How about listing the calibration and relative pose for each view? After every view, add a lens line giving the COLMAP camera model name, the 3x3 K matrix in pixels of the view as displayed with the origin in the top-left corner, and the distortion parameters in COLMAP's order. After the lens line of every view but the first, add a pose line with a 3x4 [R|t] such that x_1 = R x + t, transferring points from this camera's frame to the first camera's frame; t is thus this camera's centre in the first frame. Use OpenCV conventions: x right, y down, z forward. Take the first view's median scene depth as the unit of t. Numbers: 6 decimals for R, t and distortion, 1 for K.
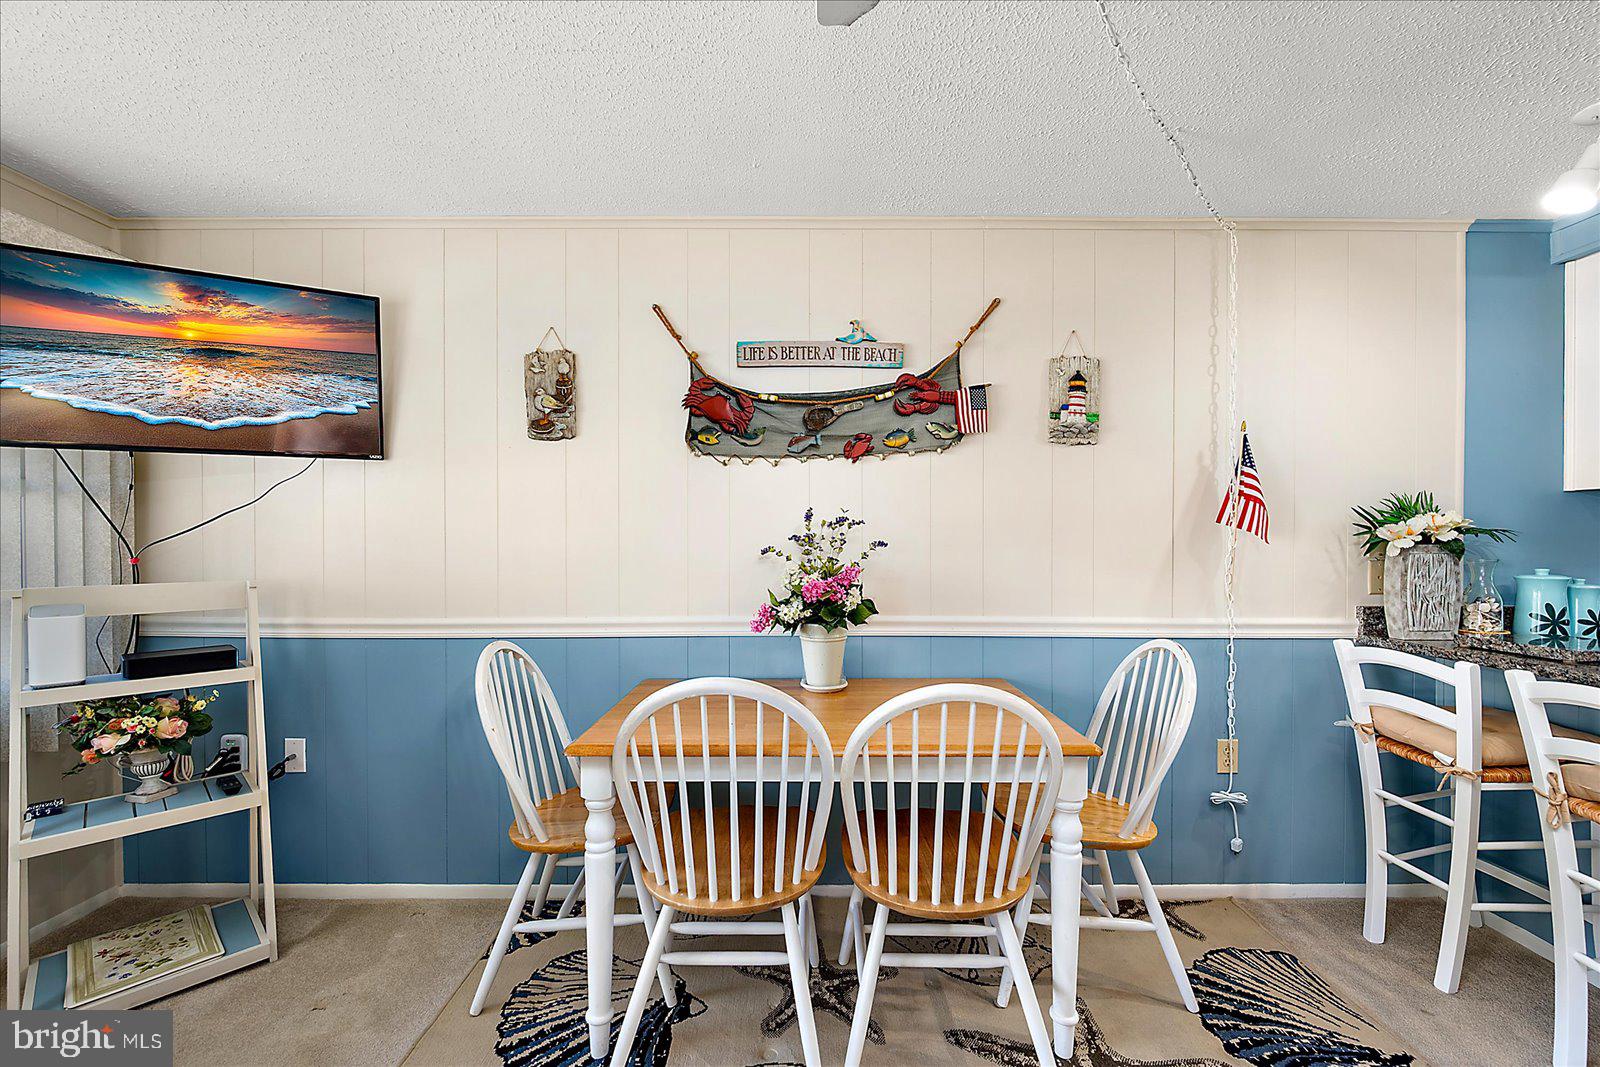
lens RADIAL K [[685.8, 0, 799.4], [0, 685.8, 551.1], [0, 0, 1]] dist [0.003050, -0.000834]
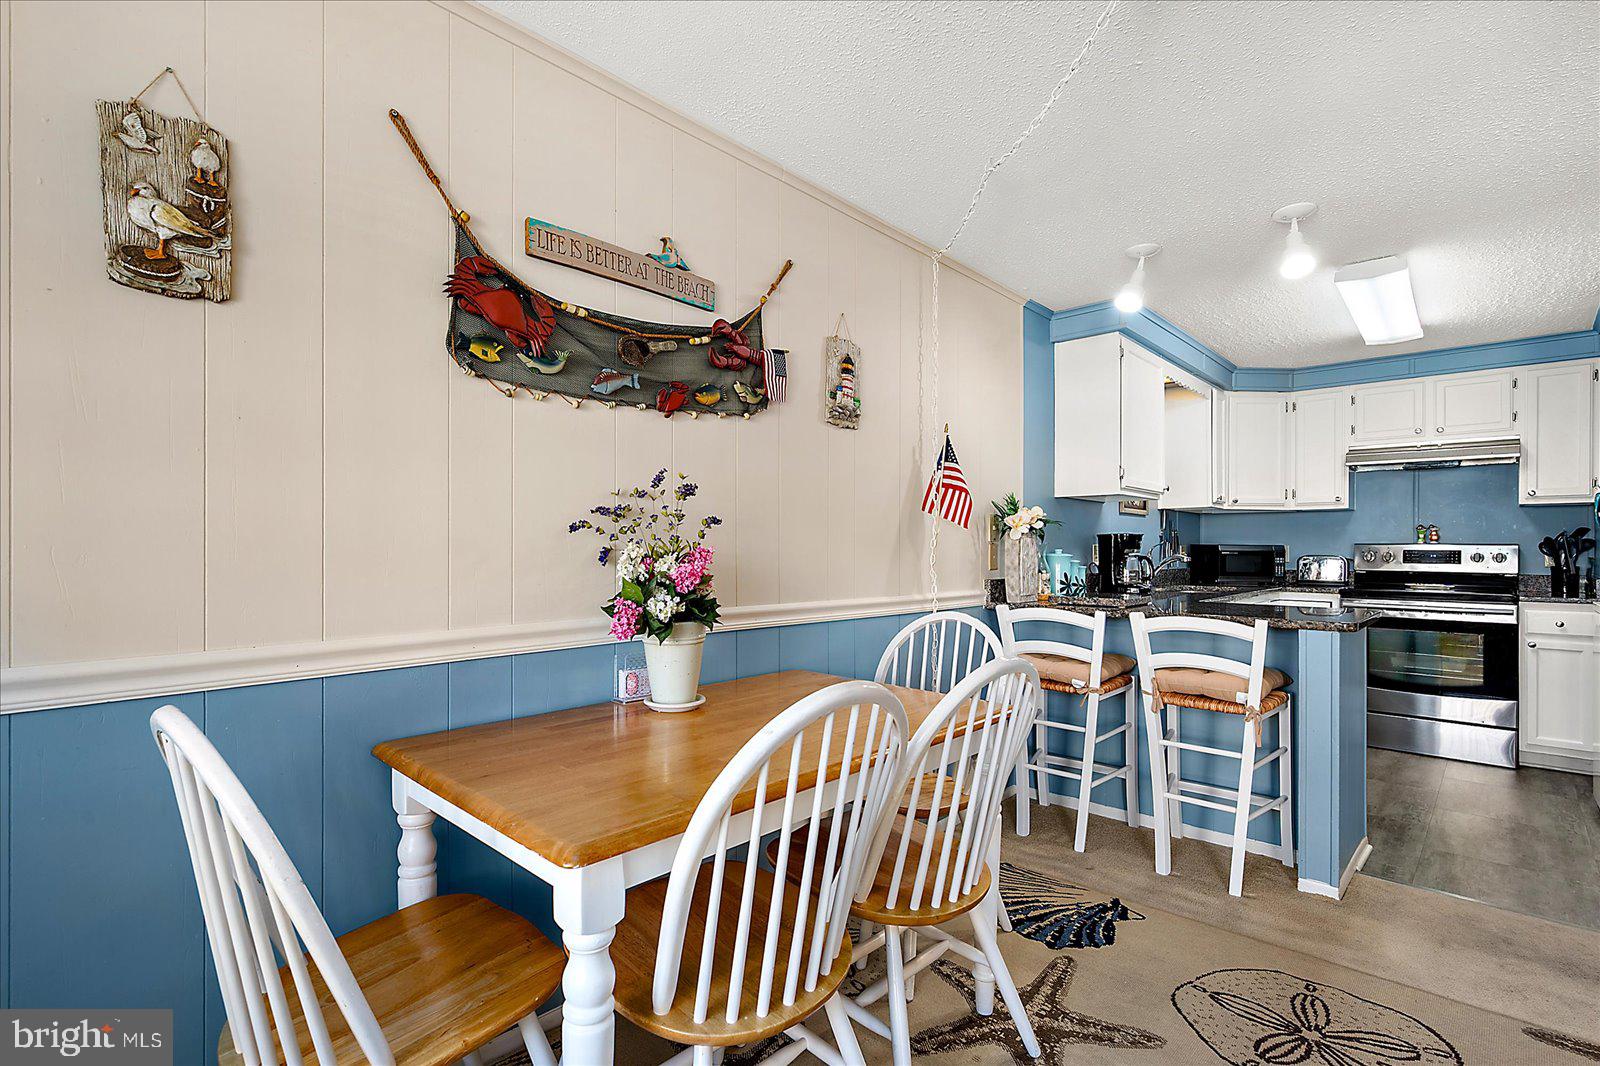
lens RADIAL K [[753.6, 0, 798.5], [0, 753.6, 546.7], [0, 0, 1]] dist [0.001444, 0.000790]
pose [[0.682213, -0.000130, 0.731153, -0.456078], [0.006877, 0.999957, -0.006239, 0.026190], [-0.731121, 0.009285, 0.682185, 0.303851]]
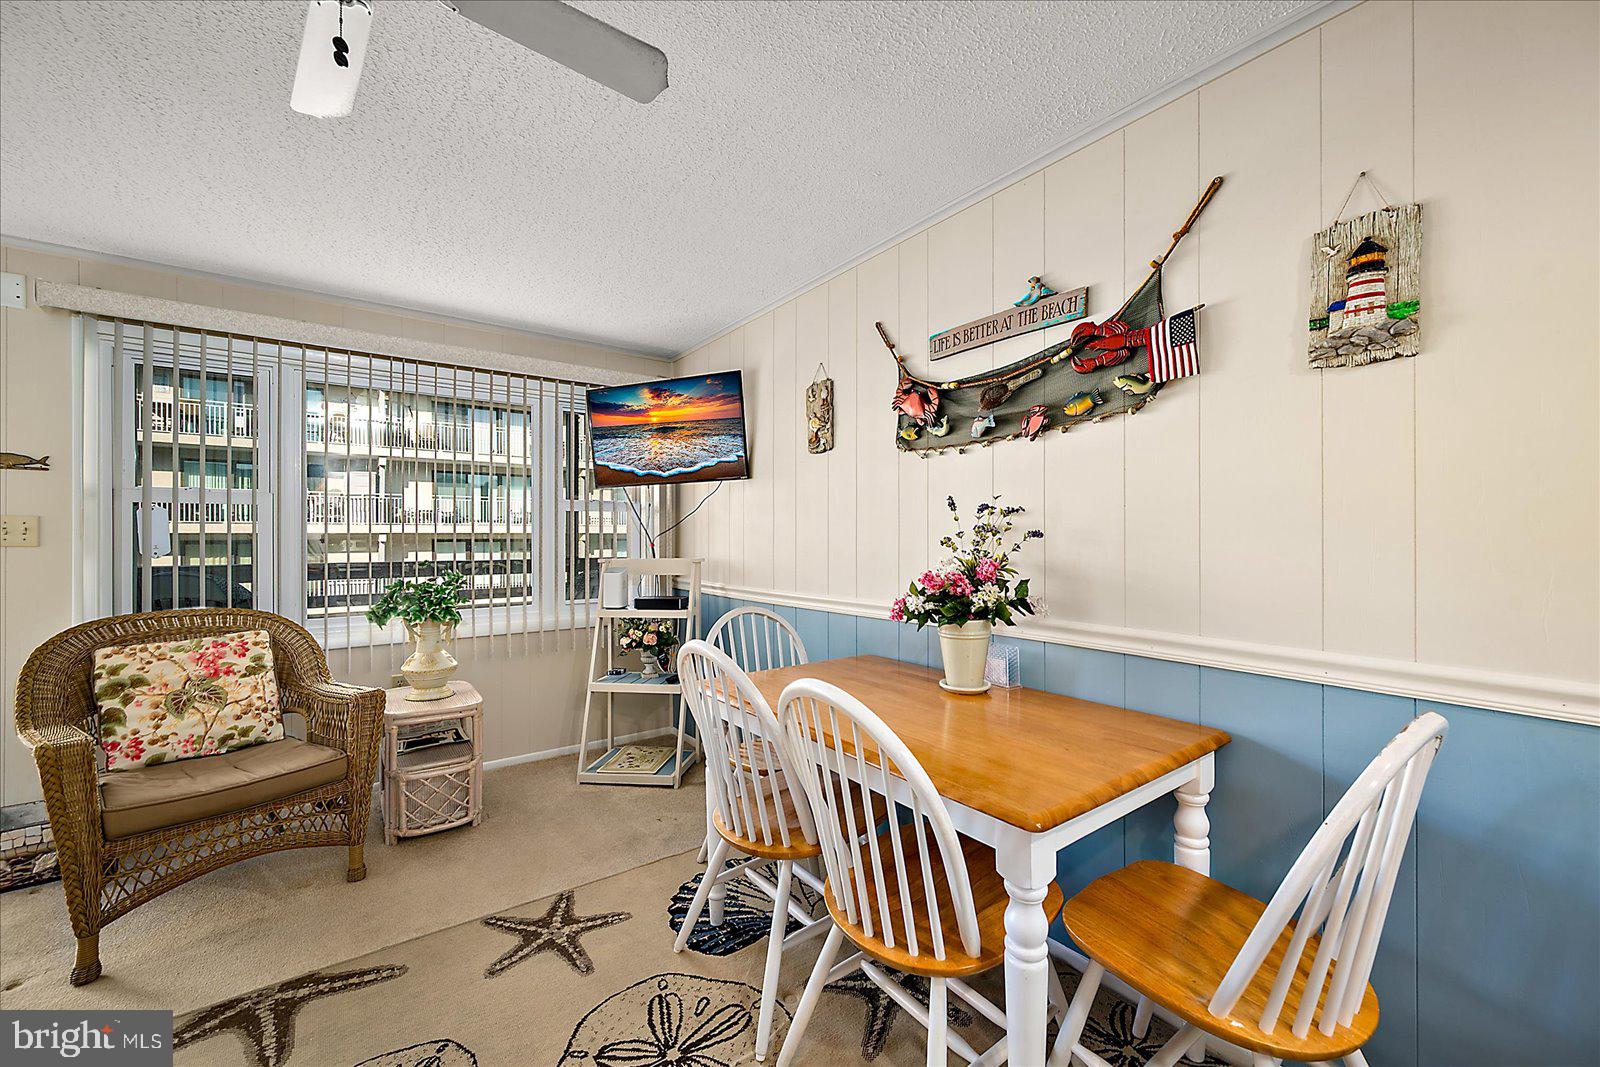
lens RADIAL K [[637.1, 0, 795.2], [0, 637.1, 534.9], [0, 0, 1]] dist [-0.001586, 0.000503]
pose [[0.585187, -0.005022, -0.810883, 0.565321], [-0.008598, 0.999886, -0.012398, 0.003435], [0.810853, 0.014227, 0.585077, 0.287998]]
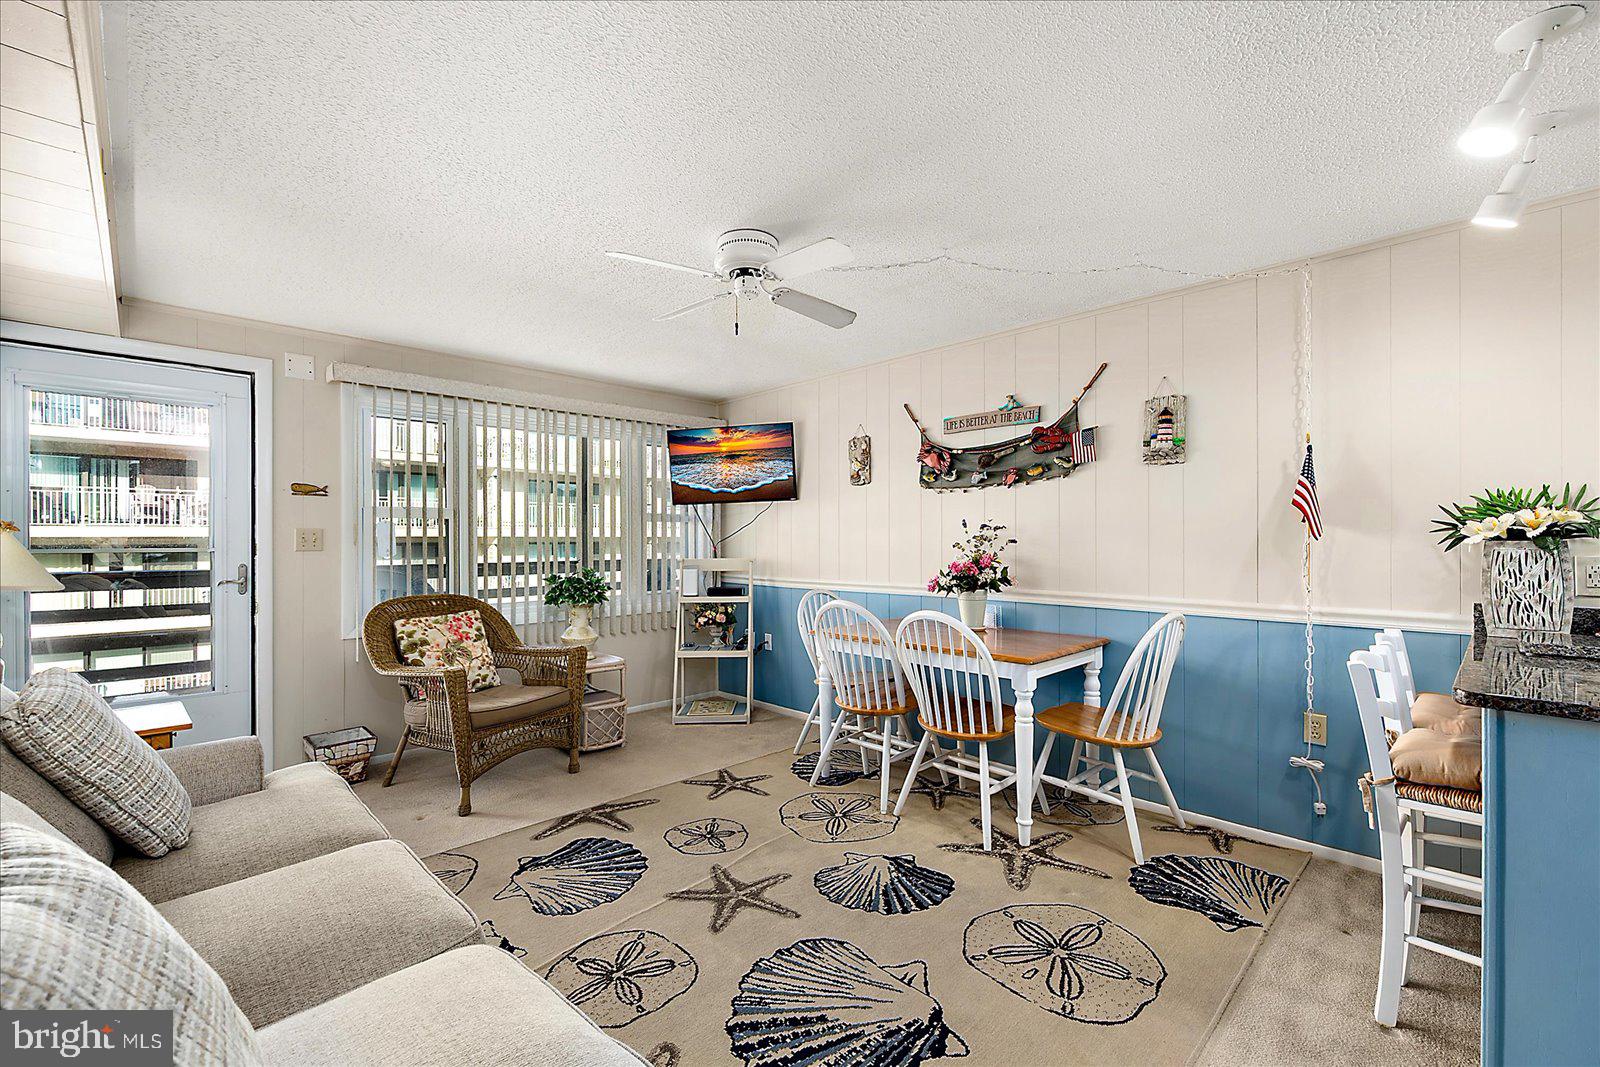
lens RADIAL K [[685.8, 0, 793.5], [0, 685.8, 539.1], [0, 0, 1]] dist [0.003050, -0.000834]
pose [[0.689039, -0.003582, -0.724715, 0.870499], [-0.005549, 0.999932, -0.010218, 0.003977], [0.724703, 0.011062, 0.688973, -0.410404]]
